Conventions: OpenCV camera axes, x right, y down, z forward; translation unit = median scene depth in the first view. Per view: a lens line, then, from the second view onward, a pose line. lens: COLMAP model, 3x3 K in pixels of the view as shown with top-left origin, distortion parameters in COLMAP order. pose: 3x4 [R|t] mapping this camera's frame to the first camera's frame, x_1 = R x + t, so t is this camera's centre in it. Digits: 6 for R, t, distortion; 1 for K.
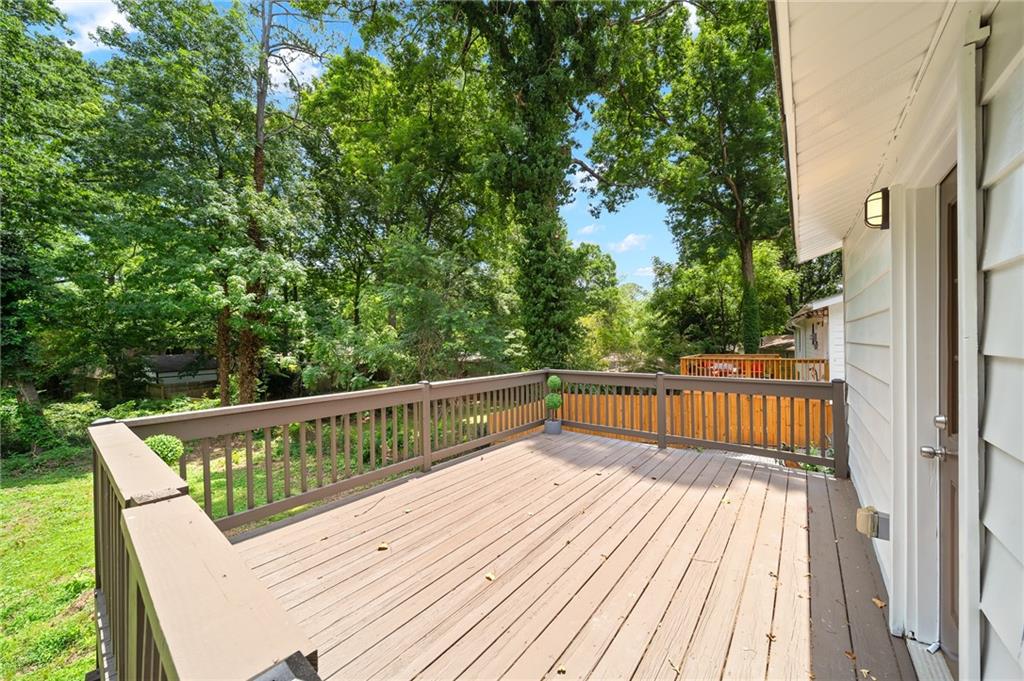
lens RADIAL K [[361.2, 0, 504.1], [0, 361.2, 341.6], [0, 0, 1]] dist [-0.001259, -0.000529]
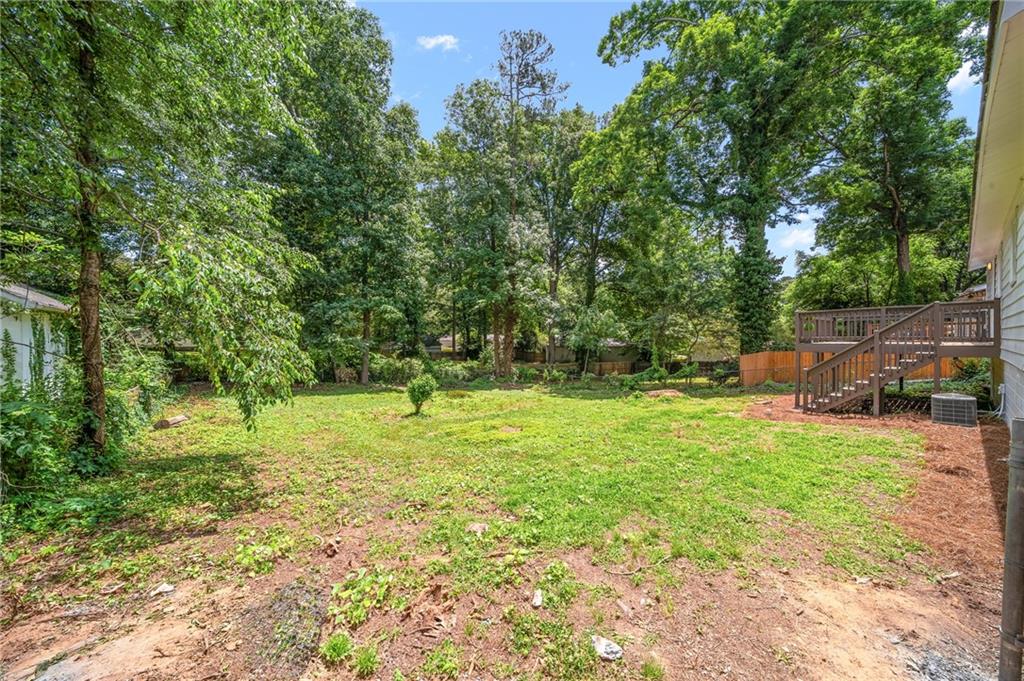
lens RADIAL K [[361.2, 0, 507.0], [0, 361.2, 341.6], [0, 0, 1]] dist [-0.001259, -0.000529]
pose [[0.979119, 0.009779, -0.203052, -0.284553], [-0.006892, 0.999865, 0.014922, 0.042423], [0.203170, -0.013211, 0.979054, -0.332081]]
